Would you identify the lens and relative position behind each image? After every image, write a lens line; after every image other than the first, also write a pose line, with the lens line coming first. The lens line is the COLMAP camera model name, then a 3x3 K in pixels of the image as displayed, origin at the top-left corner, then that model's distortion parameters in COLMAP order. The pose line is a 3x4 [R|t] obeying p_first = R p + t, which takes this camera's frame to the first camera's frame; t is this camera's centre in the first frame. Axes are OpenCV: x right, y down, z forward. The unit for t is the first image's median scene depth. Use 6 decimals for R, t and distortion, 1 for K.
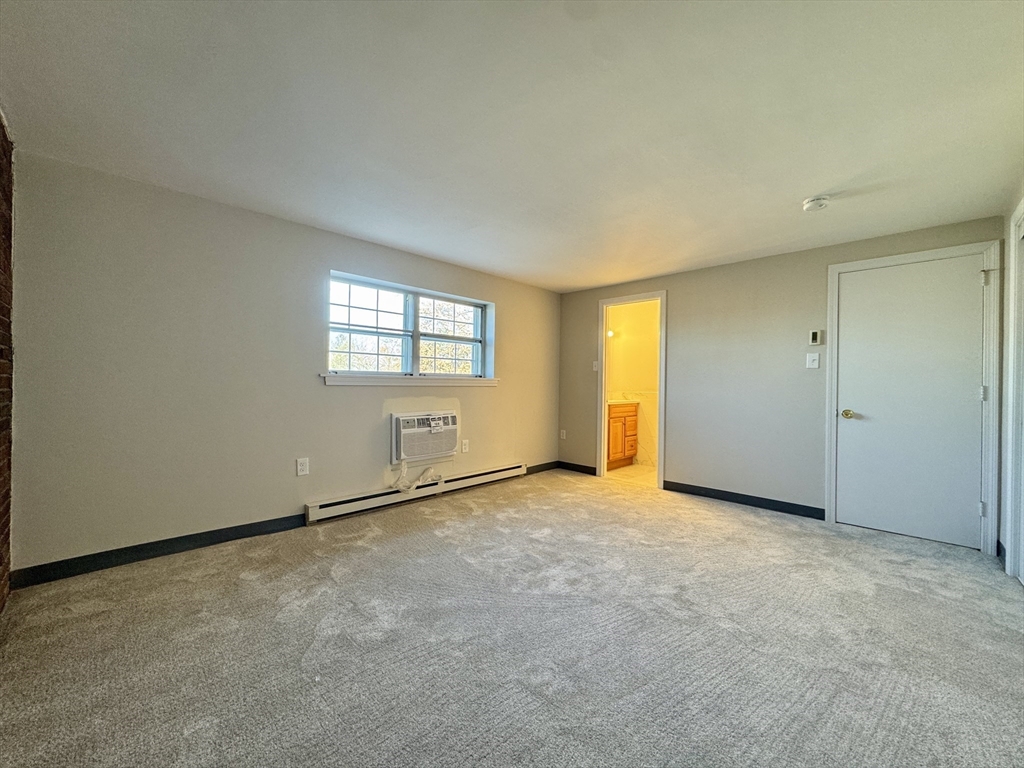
lens RADIAL K [[406.9, 0, 510.9], [0, 406.9, 382.6], [0, 0, 1]] dist [-0.002081, -0.000049]
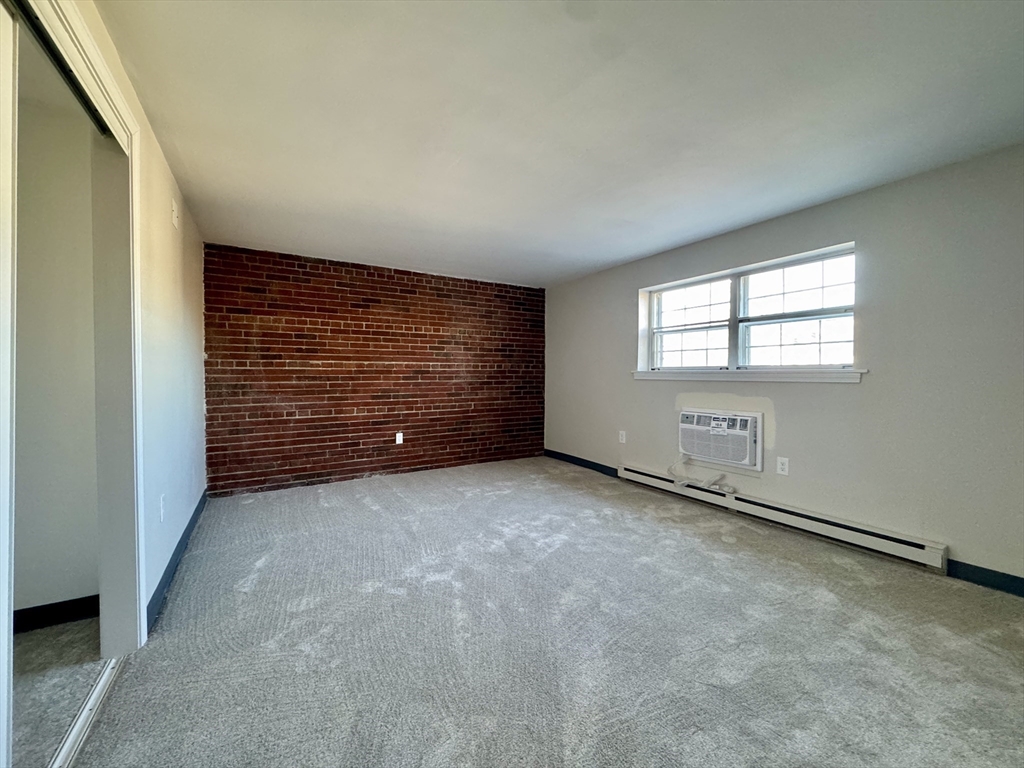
lens RADIAL K [[406.9, 0, 510.9], [0, 406.9, 382.6], [0, 0, 1]] dist [-0.002081, -0.000049]
pose [[-0.245561, 0.004118, -0.969372, 0.739717], [-0.007668, 0.999951, 0.006190, 0.009775], [0.969351, 0.008954, -0.245518, 0.758742]]
